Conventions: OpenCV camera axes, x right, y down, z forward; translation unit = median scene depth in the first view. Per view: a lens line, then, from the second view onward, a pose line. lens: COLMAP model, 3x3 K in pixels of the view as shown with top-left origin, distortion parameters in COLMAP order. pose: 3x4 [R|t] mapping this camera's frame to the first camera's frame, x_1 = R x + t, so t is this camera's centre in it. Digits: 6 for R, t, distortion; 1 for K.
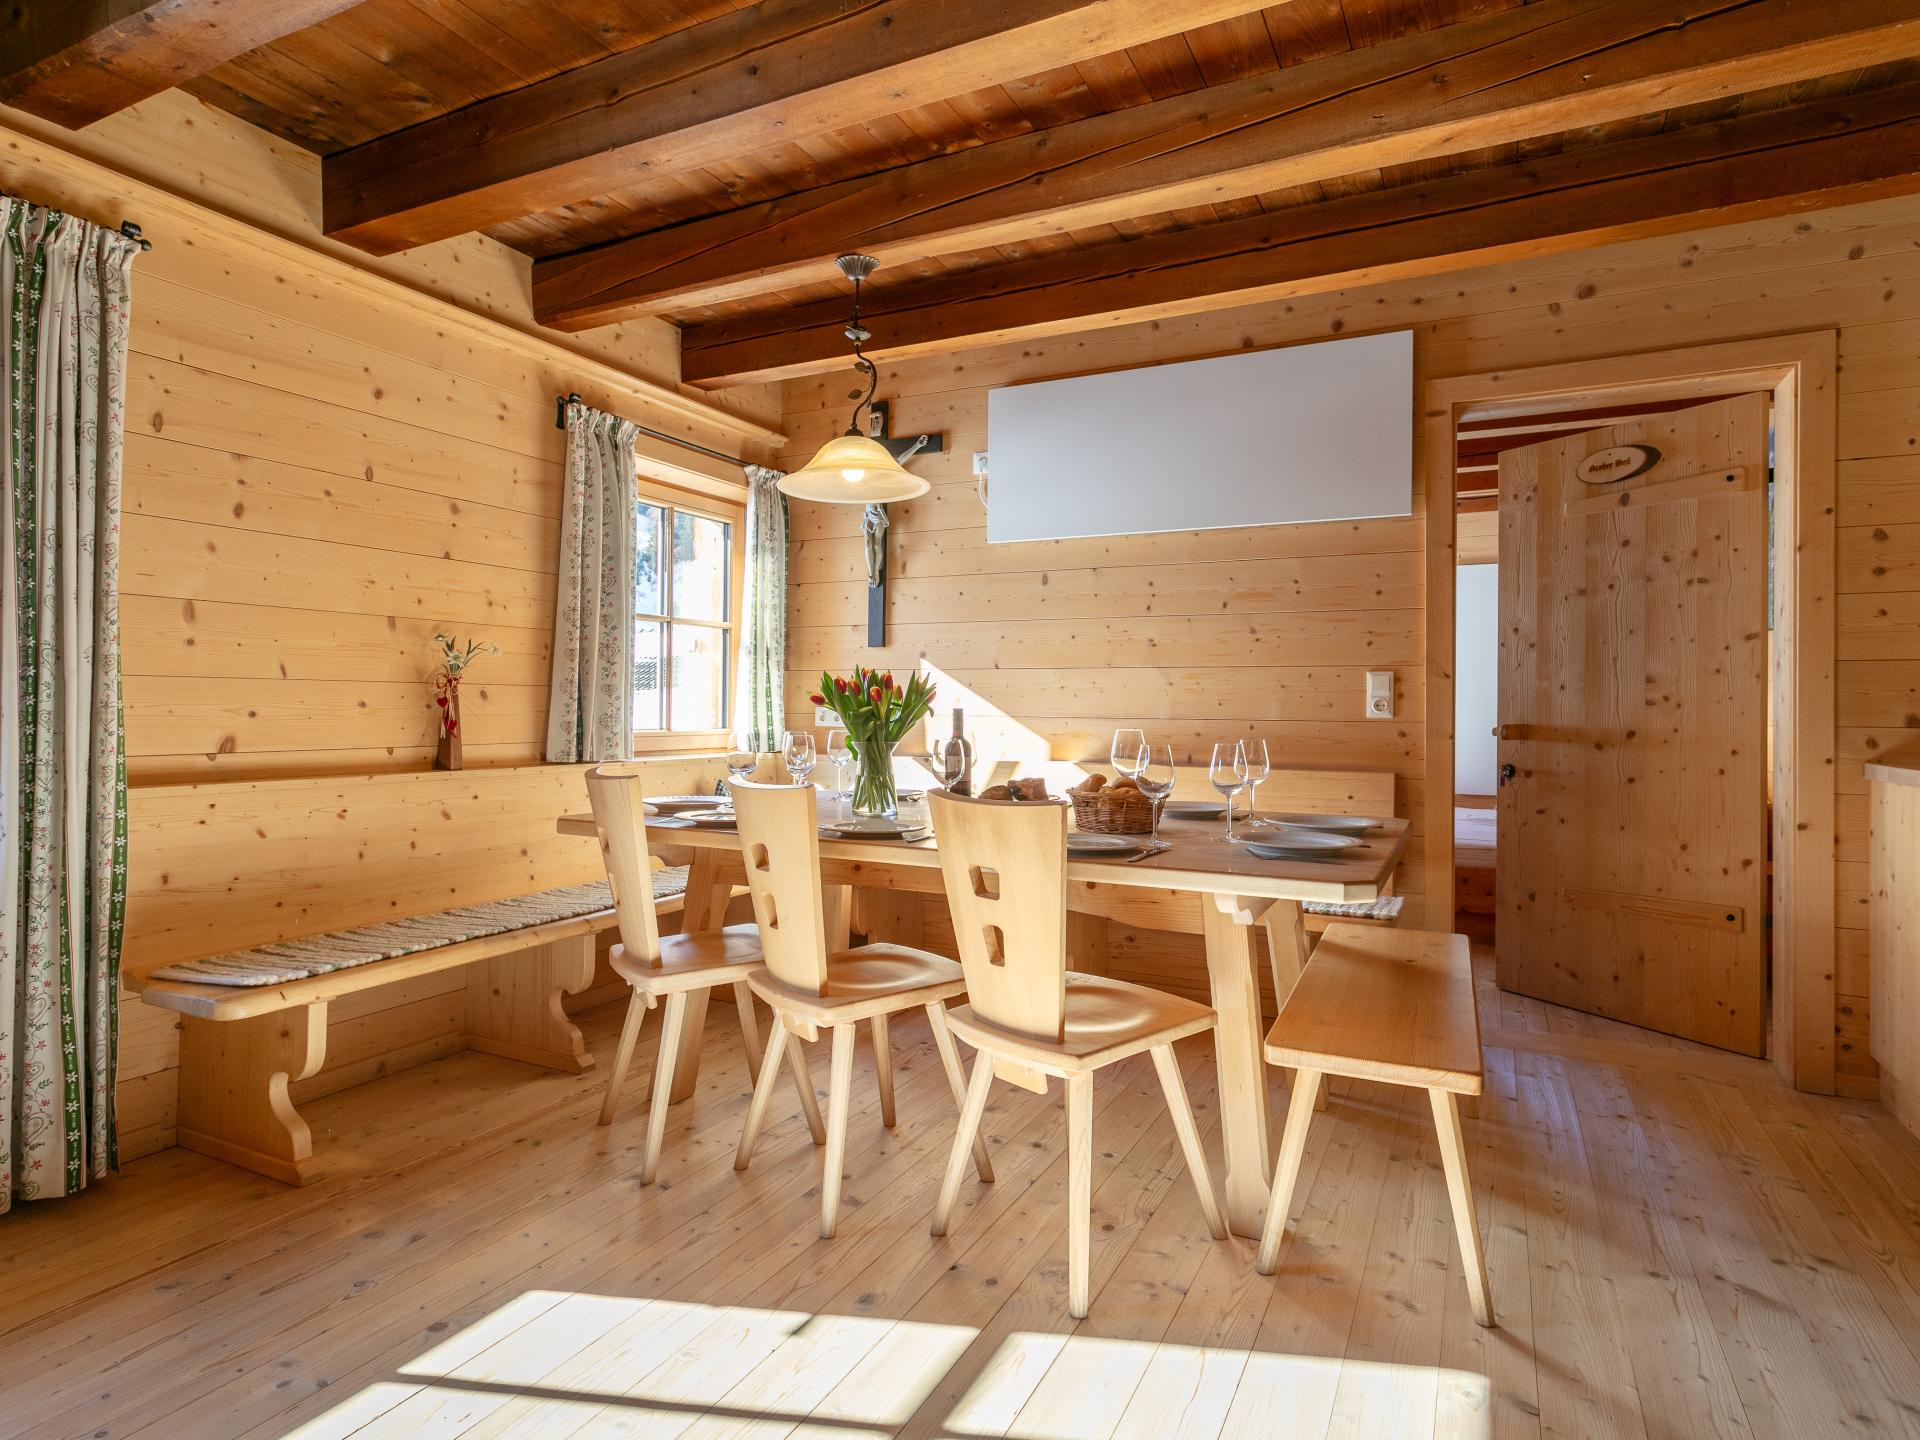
lens RADIAL K [[1046.8, 0, 954.9], [0, 1046.8, 695.6], [0, 0, 1]] dist [-0.003521, 0.002092]
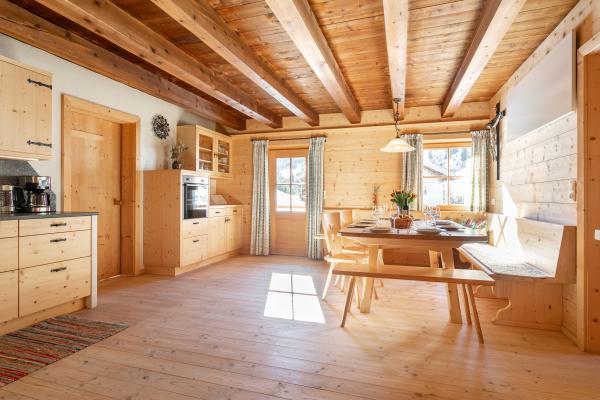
lens RADIAL K [[321.0, 0, 300.0], [0, 321.0, 200.0], [0, 0, 1]] dist [-0.002116, -0.000398]
pose [[0.158779, -0.001991, -0.987312, 1.079706], [0.008150, 0.999967, -0.000706, 0.014198], [0.987280, -0.007934, 0.158790, 0.328599]]
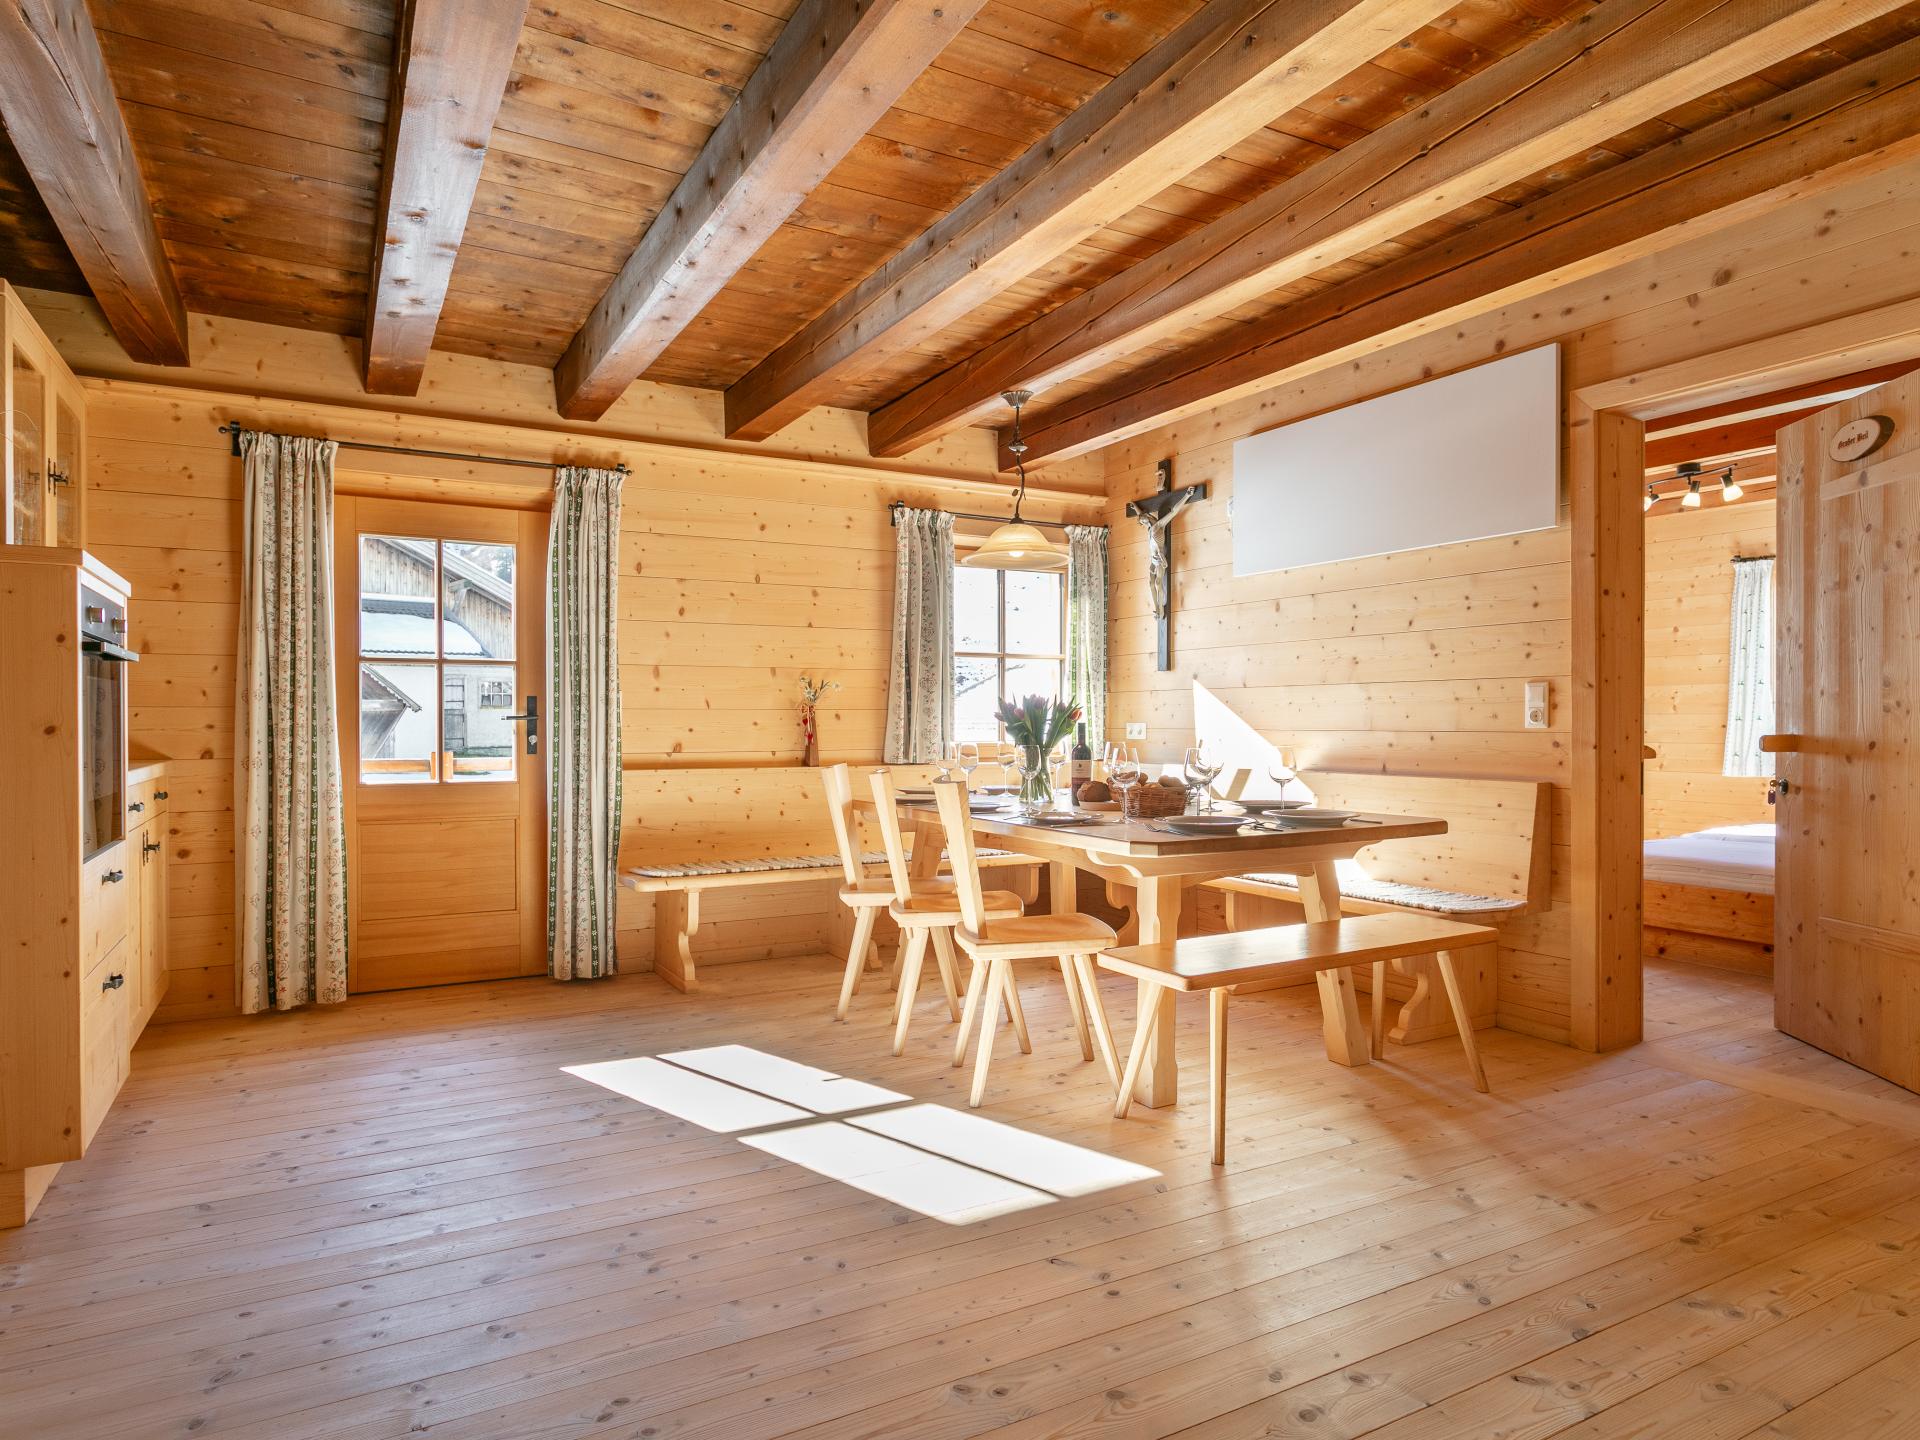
lens RADIAL K [[1144.4, 0, 960.0], [0, 1144.4, 720.0], [0, 0, 1]] dist [-0.006784, -0.000992]
pose [[0.828931, -0.010668, -0.559250, 0.604288], [0.014344, 0.999895, 0.002188, 0.002923], [0.559168, -0.009835, 0.828996, -0.248207]]
